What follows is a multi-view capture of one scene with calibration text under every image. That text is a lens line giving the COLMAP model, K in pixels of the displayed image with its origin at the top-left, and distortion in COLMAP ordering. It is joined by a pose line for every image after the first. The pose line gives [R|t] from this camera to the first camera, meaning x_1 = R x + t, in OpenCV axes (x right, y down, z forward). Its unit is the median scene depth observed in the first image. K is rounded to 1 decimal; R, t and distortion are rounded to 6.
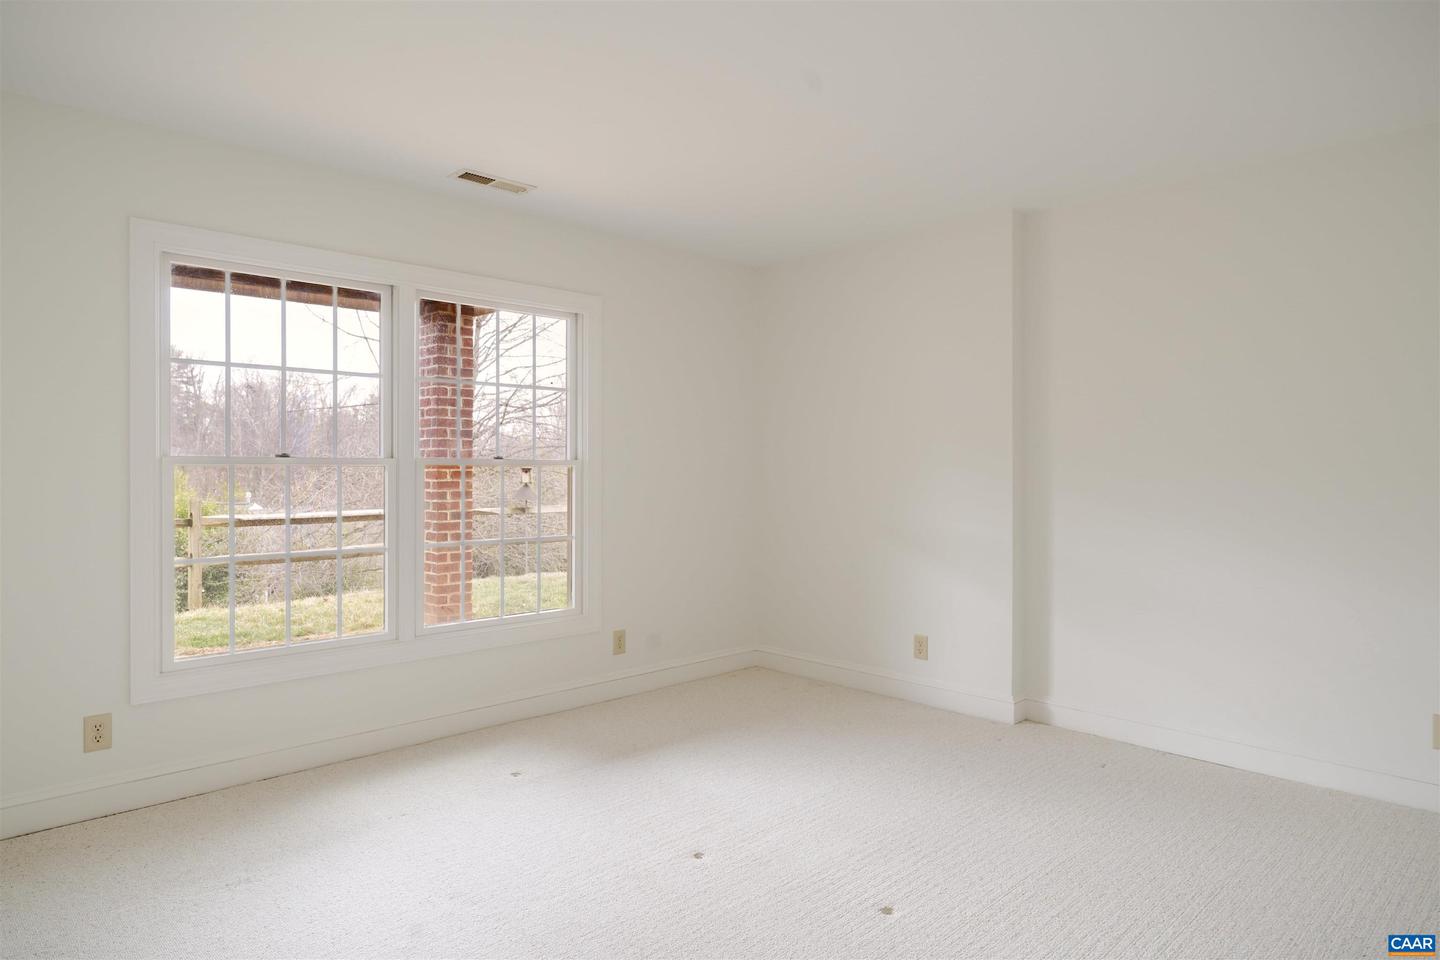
lens RADIAL K [[866.3, 0, 720.0], [0, 866.3, 480.0], [0, 0, 1]] dist [-0.001855, -0.000602]
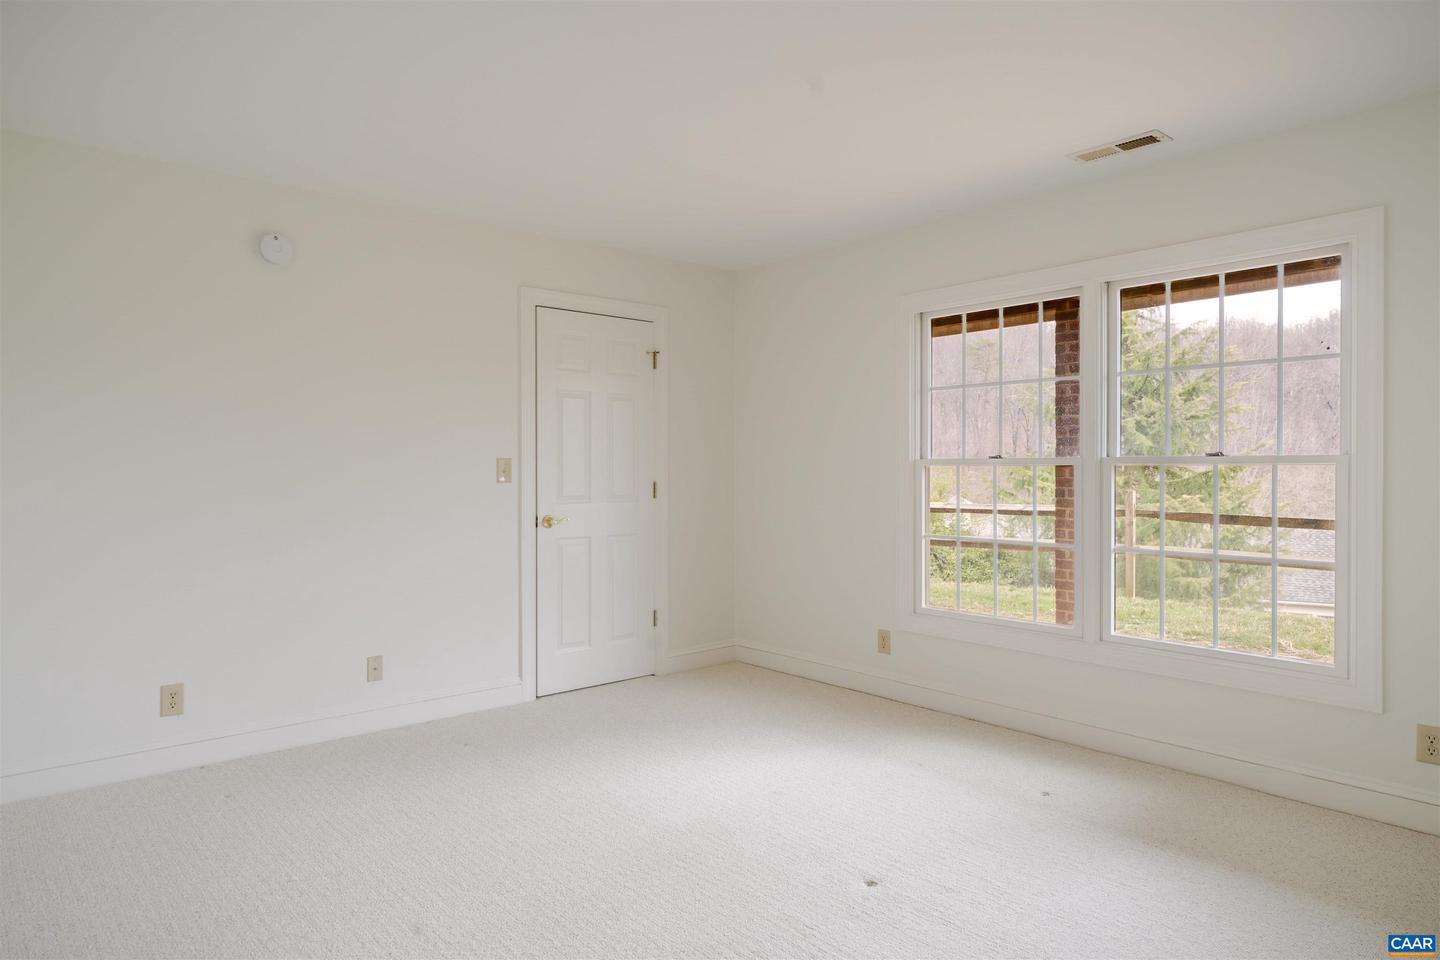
lens RADIAL K [[866.3, 0, 720.0], [0, 866.3, 480.0], [0, 0, 1]] dist [-0.001855, -0.000602]
pose [[-0.055493, 0.011724, -0.998390, 0.635316], [-0.012473, 0.999845, 0.012434, -0.005893], [0.998381, 0.013143, -0.055339, 0.620003]]
